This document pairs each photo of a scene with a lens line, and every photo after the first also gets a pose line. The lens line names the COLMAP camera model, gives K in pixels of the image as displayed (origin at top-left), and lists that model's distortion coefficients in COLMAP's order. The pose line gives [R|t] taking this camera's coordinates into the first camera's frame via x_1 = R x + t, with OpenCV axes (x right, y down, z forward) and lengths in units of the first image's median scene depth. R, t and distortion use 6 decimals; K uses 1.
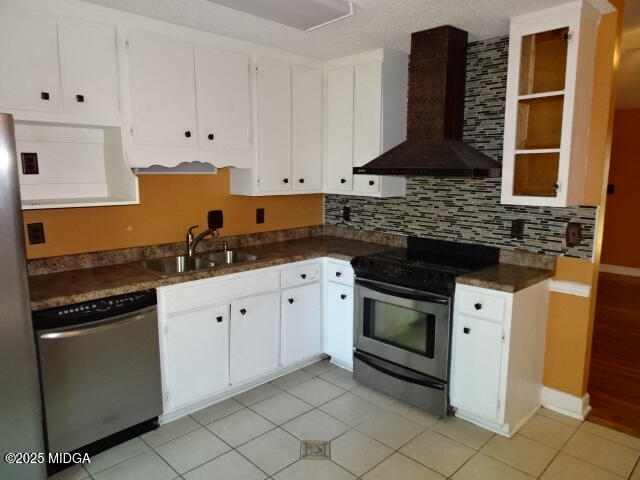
lens RADIAL K [[453.2, 0, 320.0], [0, 453.2, 240.0], [0, 0, 1]] dist [-0.004643, 0.005183]
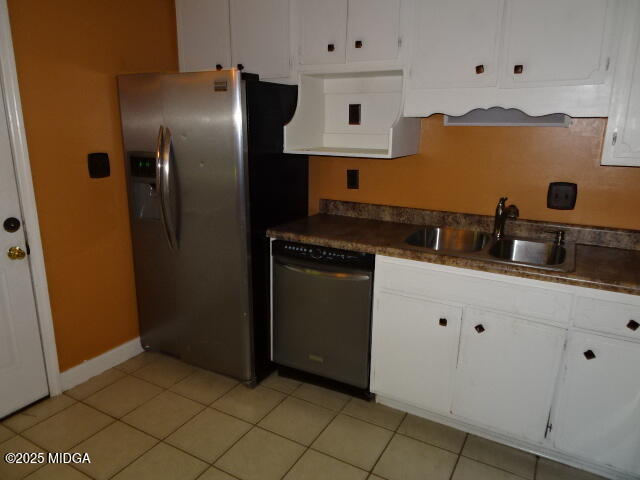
lens RADIAL K [[453.2, 0, 320.0], [0, 453.2, 240.0], [0, 0, 1]] dist [-0.004643, 0.005183]
pose [[0.268092, 0.232772, -0.934850, 0.405820], [-0.155724, 0.968081, 0.196388, -0.073424], [0.950724, 0.092928, 0.295783, 0.593753]]
